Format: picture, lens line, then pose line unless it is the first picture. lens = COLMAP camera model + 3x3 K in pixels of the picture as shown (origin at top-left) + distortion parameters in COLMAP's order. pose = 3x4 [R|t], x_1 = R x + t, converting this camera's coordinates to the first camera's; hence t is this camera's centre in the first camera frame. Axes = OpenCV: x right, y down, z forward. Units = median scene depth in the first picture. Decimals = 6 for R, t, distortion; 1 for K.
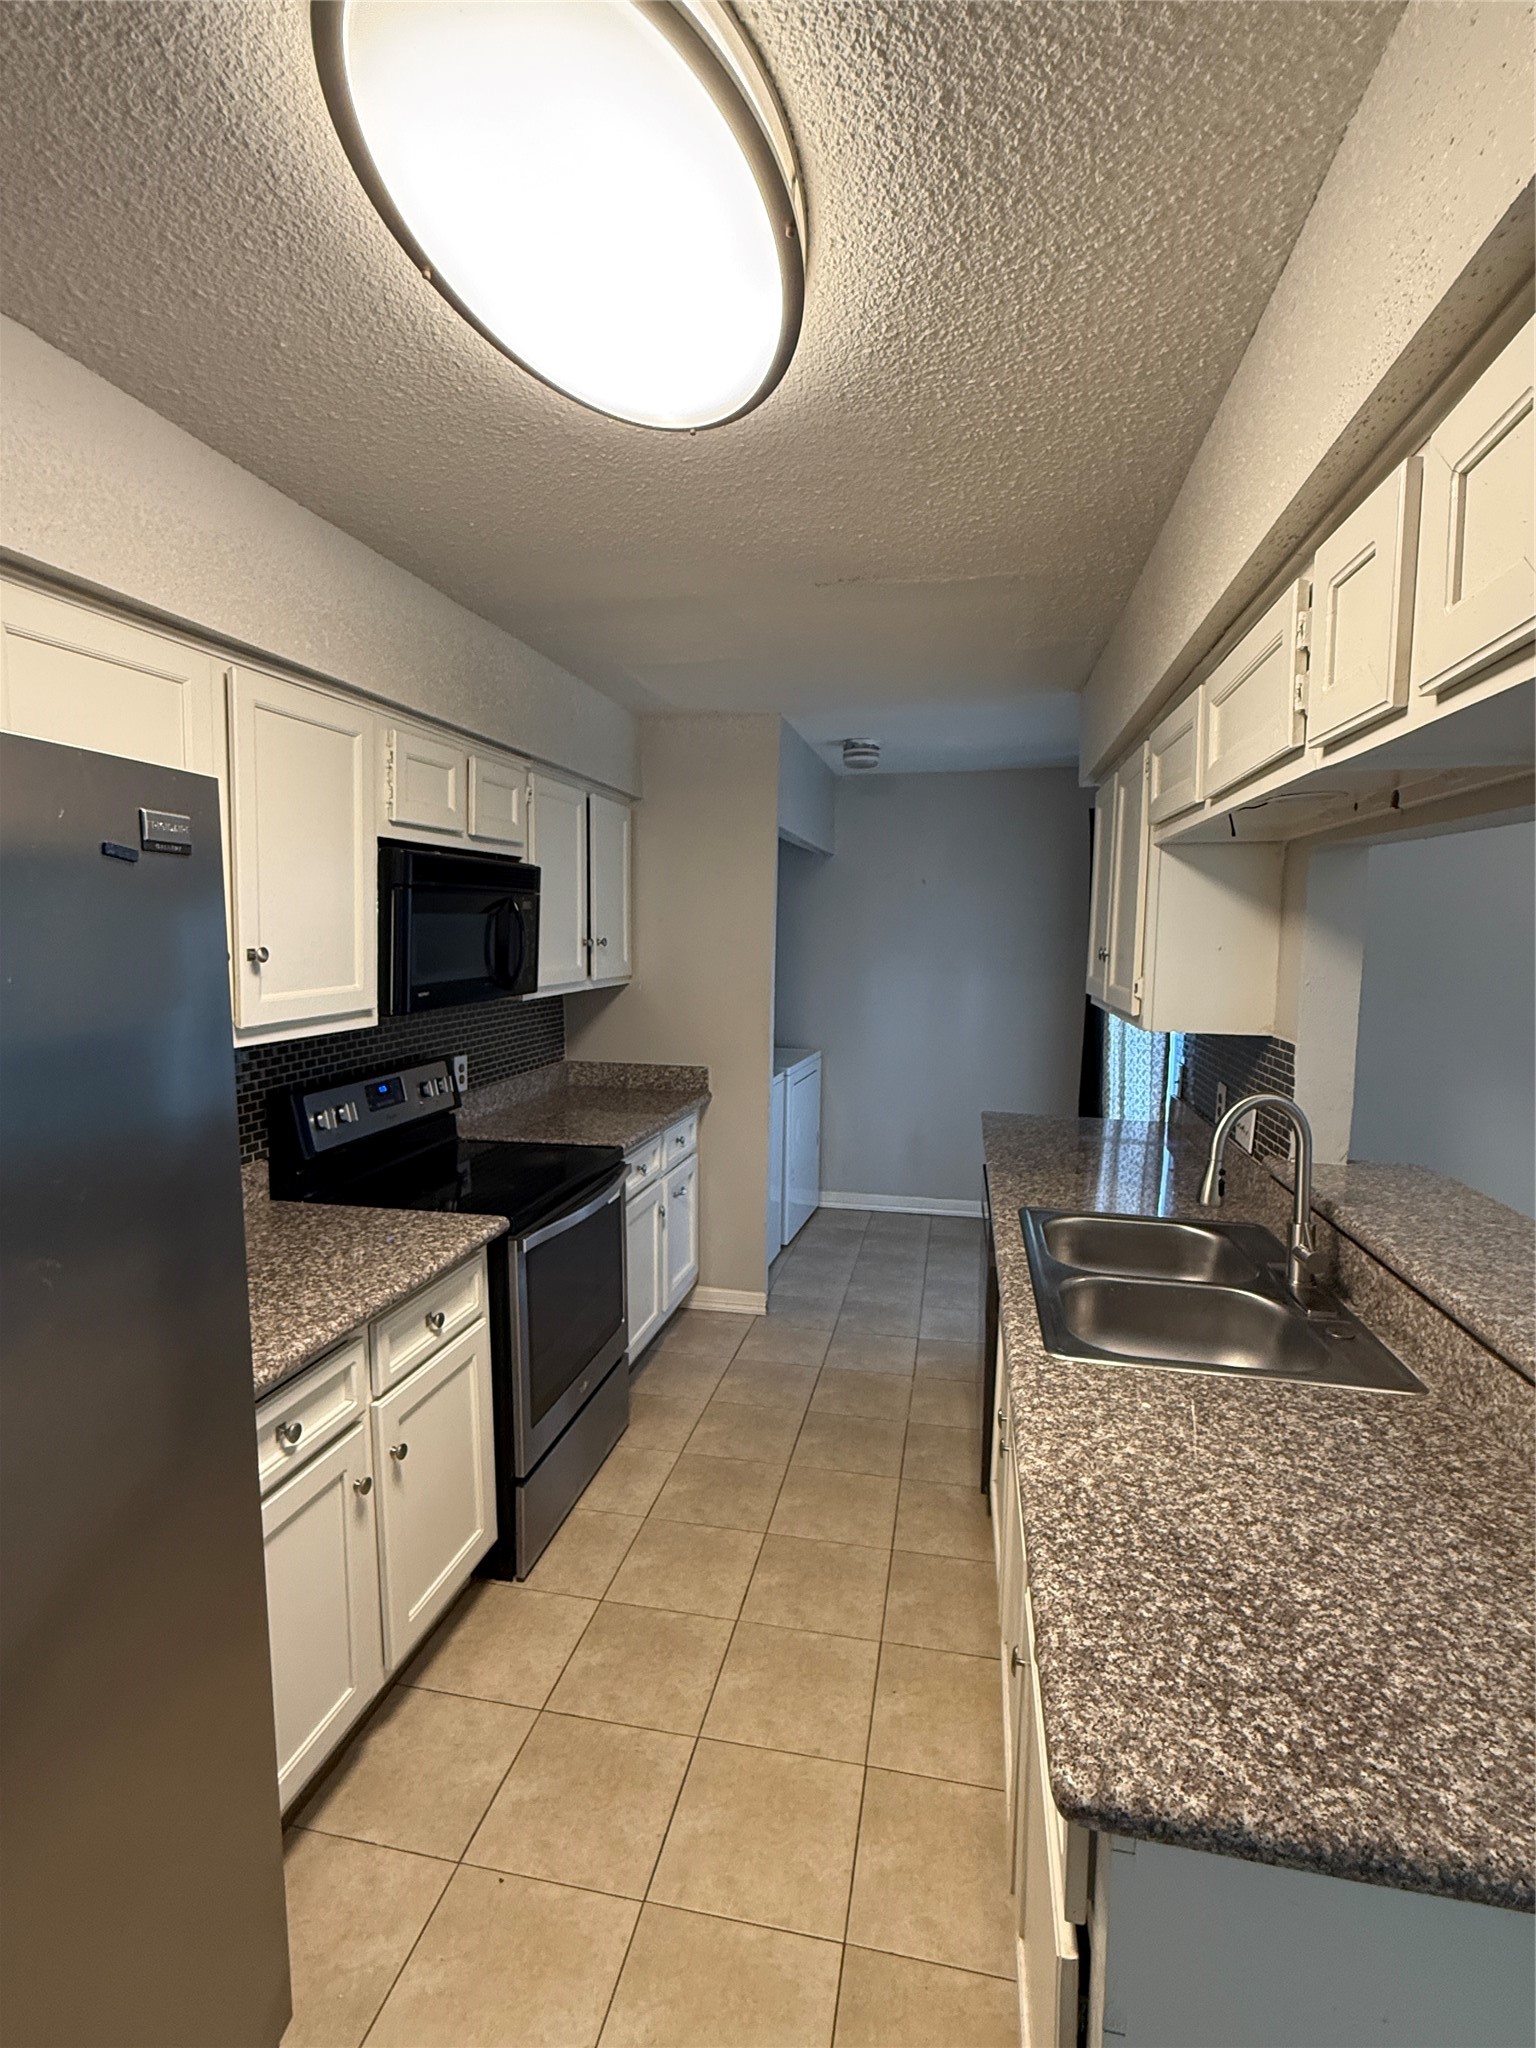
lens RADIAL K [[971.6, 0, 774.2], [0, 971.6, 1017.1], [0, 0, 1]] dist [-0.000459, -0.000186]
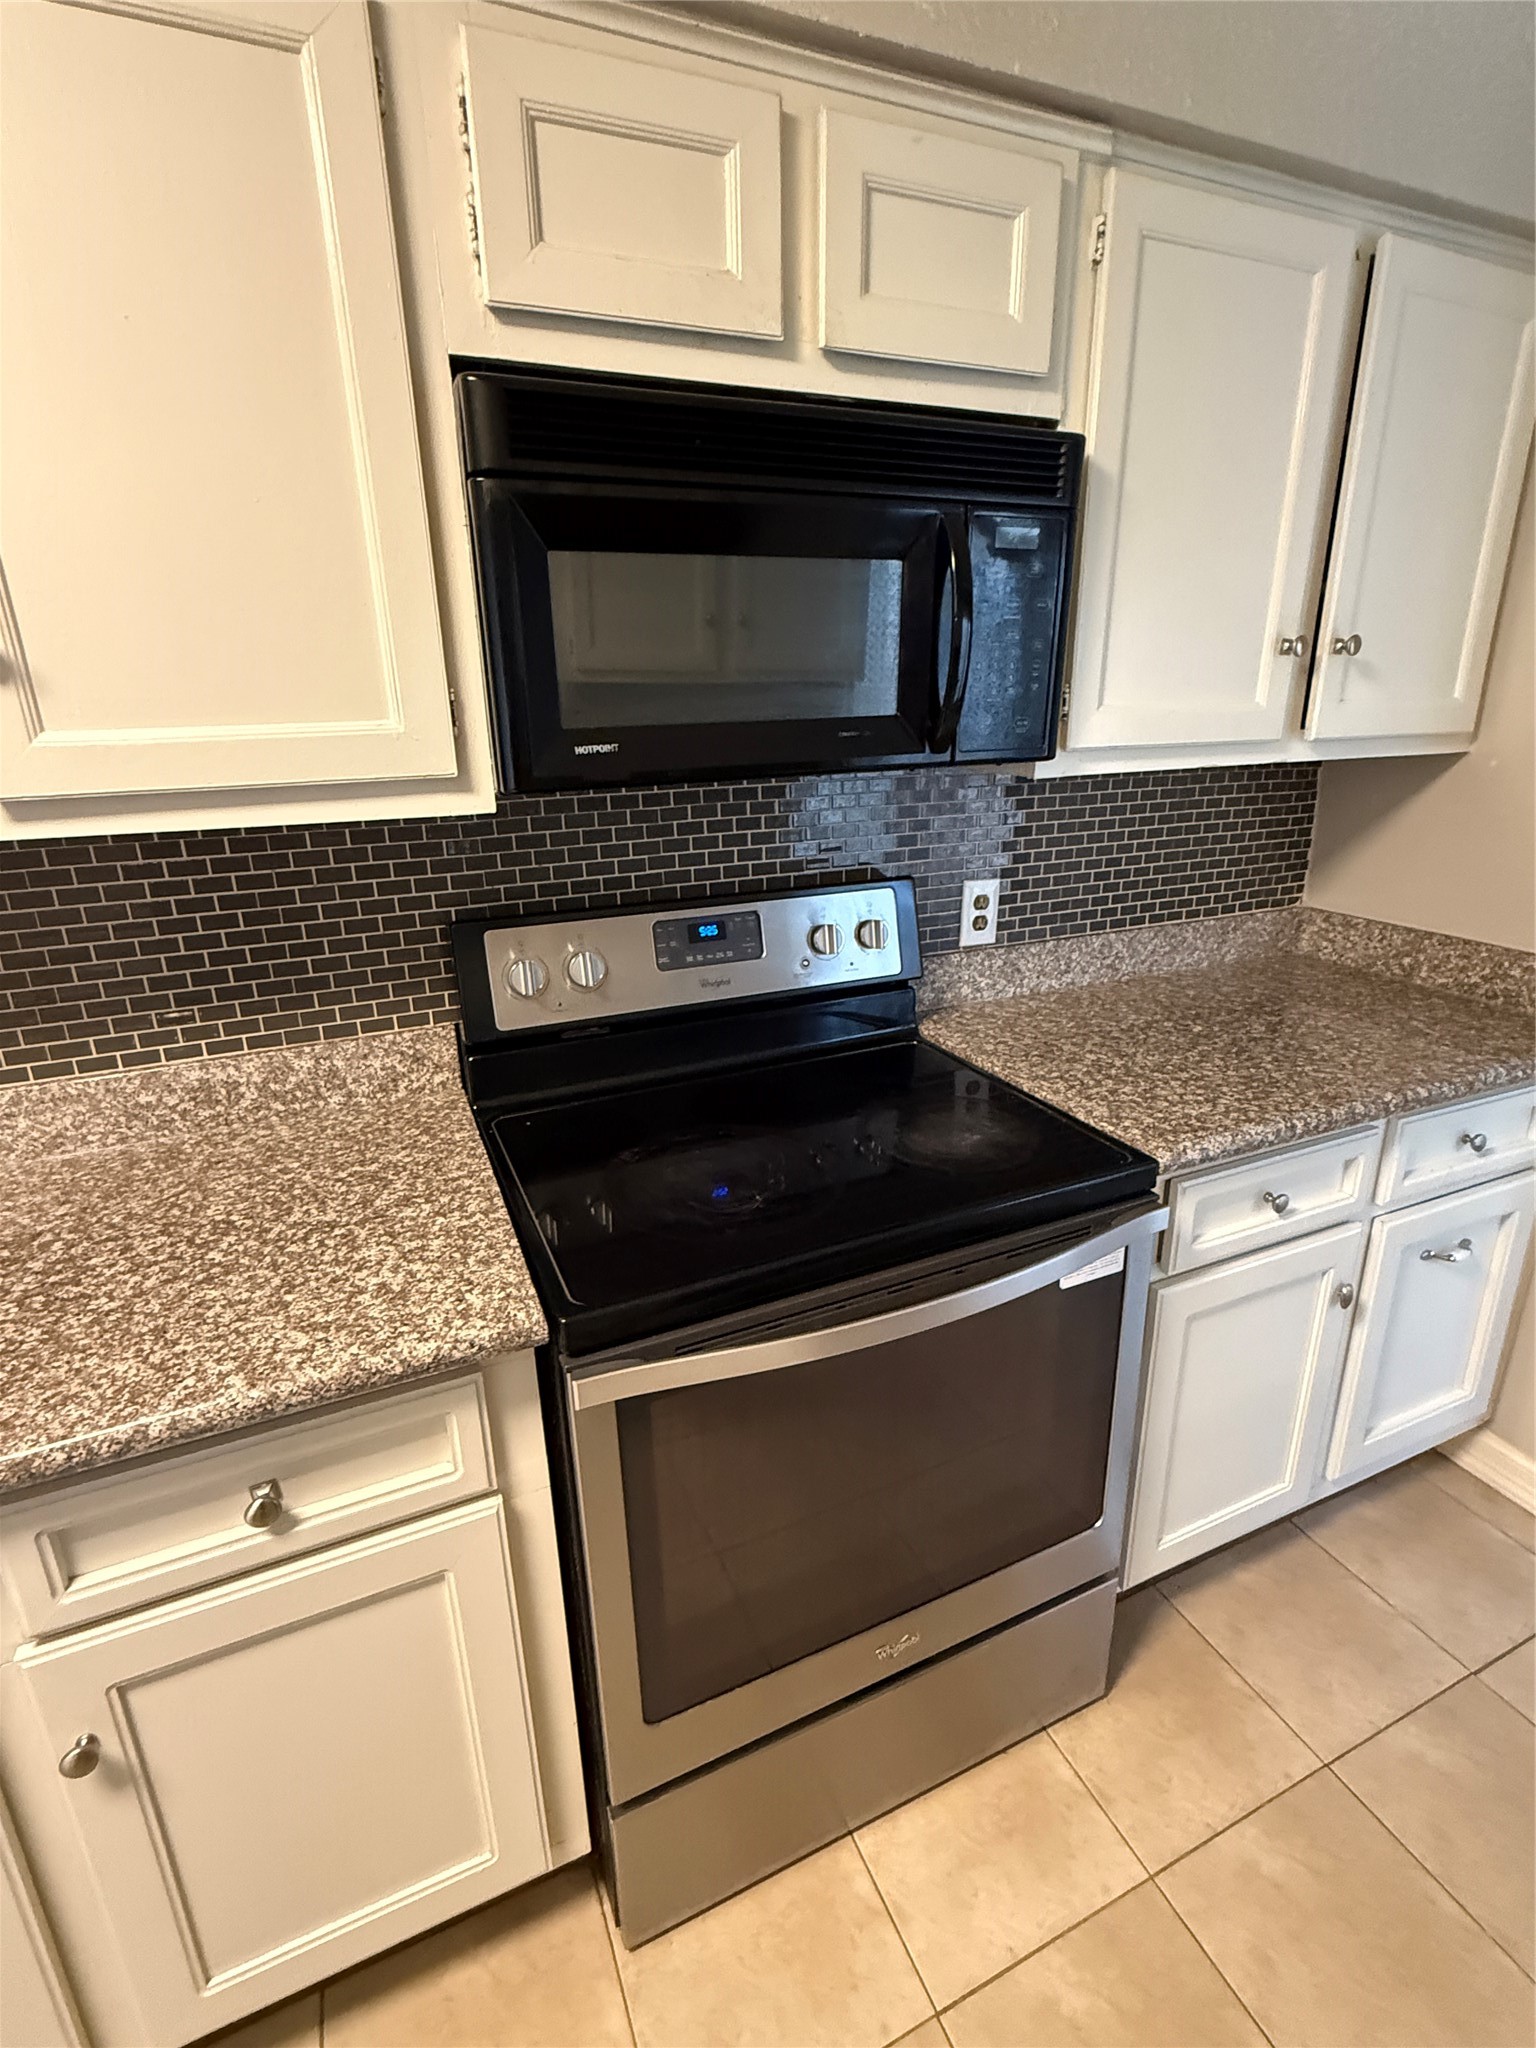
lens RADIAL K [[971.6, 0, 769.7], [0, 971.6, 1014.7], [0, 0, 1]] dist [-0.000459, -0.000186]
pose [[0.579868, 0.232503, -0.780830, 0.067781], [-0.053062, 0.967157, 0.248580, -0.021813], [0.812981, -0.102711, 0.573161, 0.852992]]
